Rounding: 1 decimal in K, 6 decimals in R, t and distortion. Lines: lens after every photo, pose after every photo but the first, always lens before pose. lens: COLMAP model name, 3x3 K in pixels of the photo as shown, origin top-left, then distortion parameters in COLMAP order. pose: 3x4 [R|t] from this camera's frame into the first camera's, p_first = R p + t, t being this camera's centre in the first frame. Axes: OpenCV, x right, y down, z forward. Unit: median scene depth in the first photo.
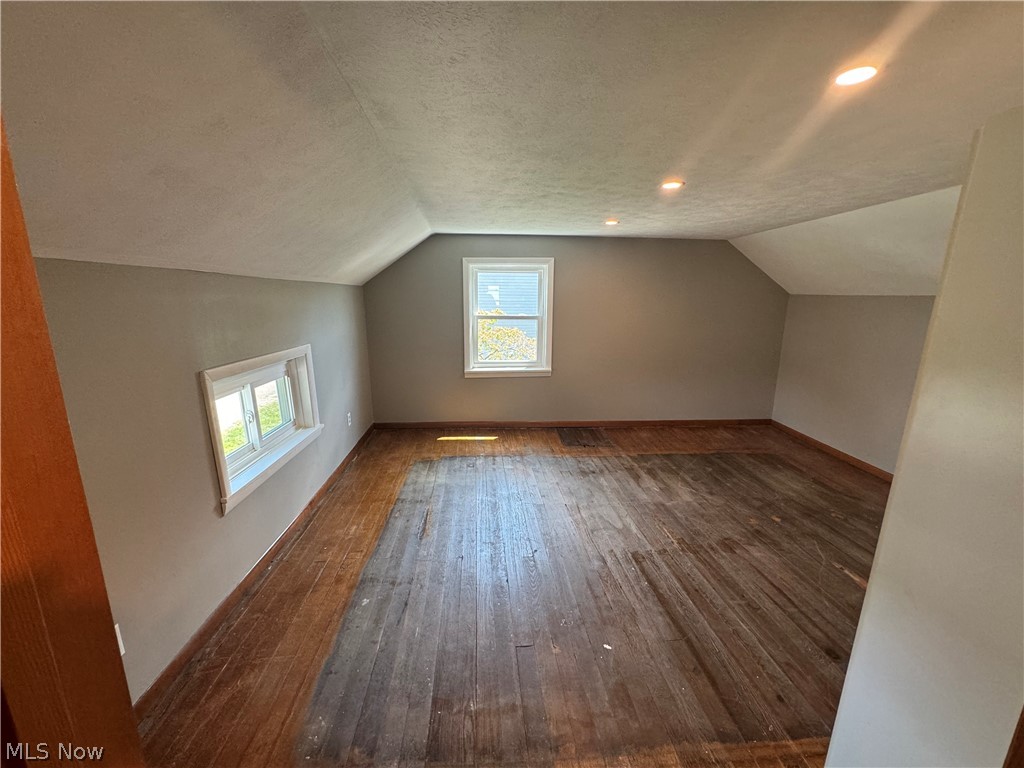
lens RADIAL K [[406.1, 0, 512.0], [0, 406.1, 384.0], [0, 0, 1]] dist [-0.000029, 0.000096]
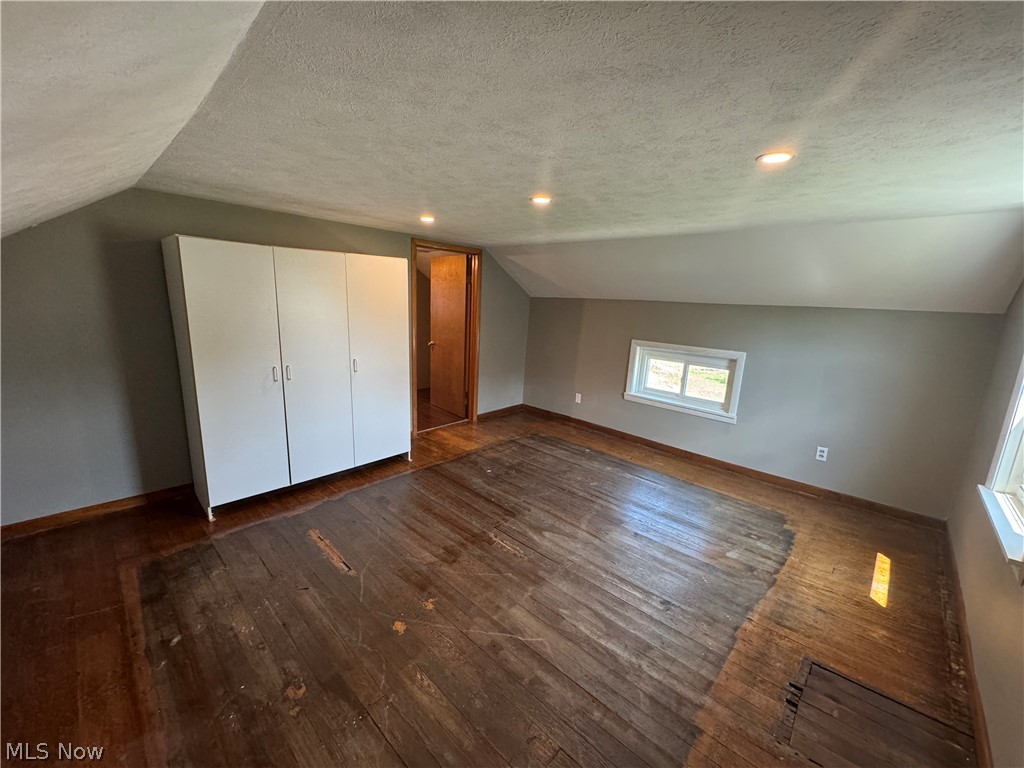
lens RADIAL K [[406.1, 0, 512.0], [0, 406.1, 384.0], [0, 0, 1]] dist [-0.000029, 0.000096]
pose [[-0.739989, 0.094543, -0.665941, 0.984214], [-0.191906, 0.919244, 0.343749, -0.328459], [0.644661, 0.382168, -0.662087, 1.506869]]
